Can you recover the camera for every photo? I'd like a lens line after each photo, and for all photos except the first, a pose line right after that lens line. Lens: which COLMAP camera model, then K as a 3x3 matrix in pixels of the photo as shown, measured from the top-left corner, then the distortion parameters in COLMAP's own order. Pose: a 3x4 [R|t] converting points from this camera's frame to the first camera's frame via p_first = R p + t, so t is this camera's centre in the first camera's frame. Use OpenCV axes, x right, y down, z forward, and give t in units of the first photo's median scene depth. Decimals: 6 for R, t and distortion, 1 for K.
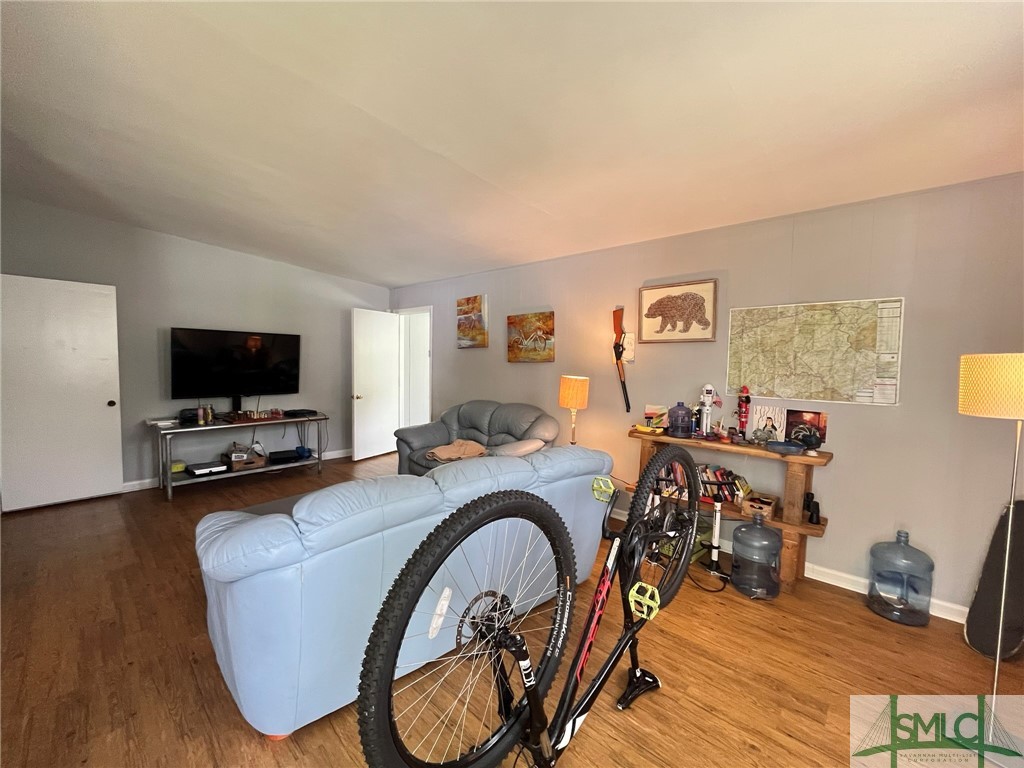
lens RADIAL K [[415.9, 0, 511.1], [0, 415.9, 384.5], [0, 0, 1]] dist [-0.009529, 0.000491]
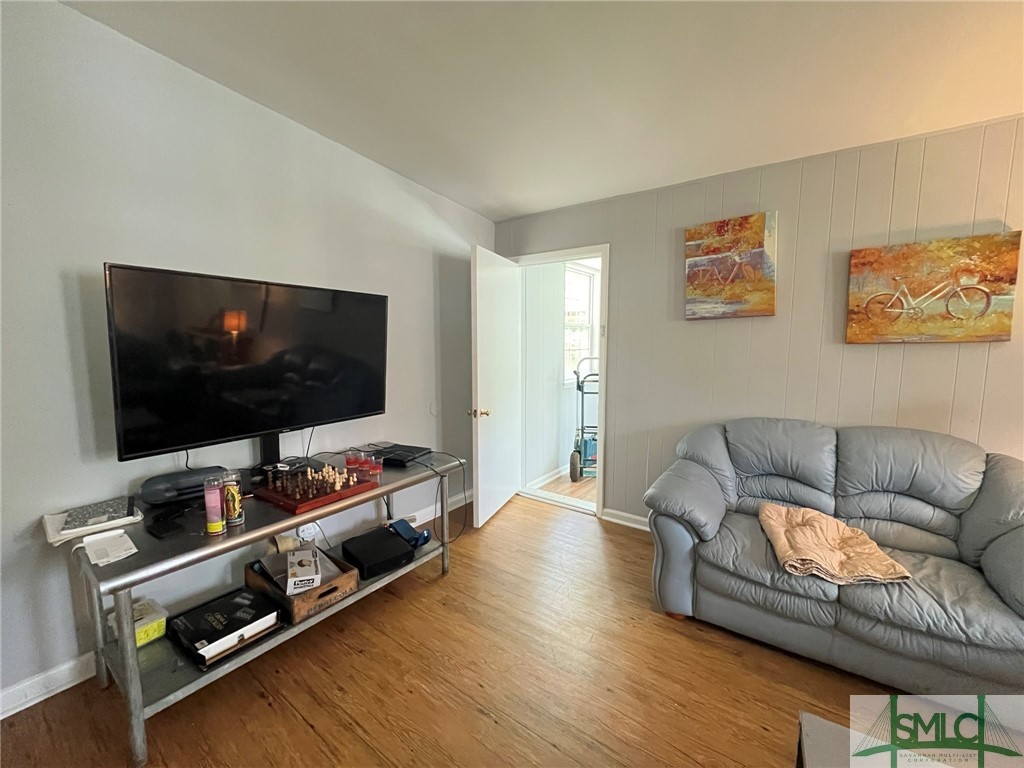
lens RADIAL K [[415.9, 0, 511.8], [0, 415.9, 385.7], [0, 0, 1]] dist [-0.009529, 0.000491]
pose [[0.993476, -0.029907, 0.110046, -0.483893], [0.024792, 0.998561, 0.047558, -0.038011], [-0.111310, -0.044520, 0.992788, 0.566510]]
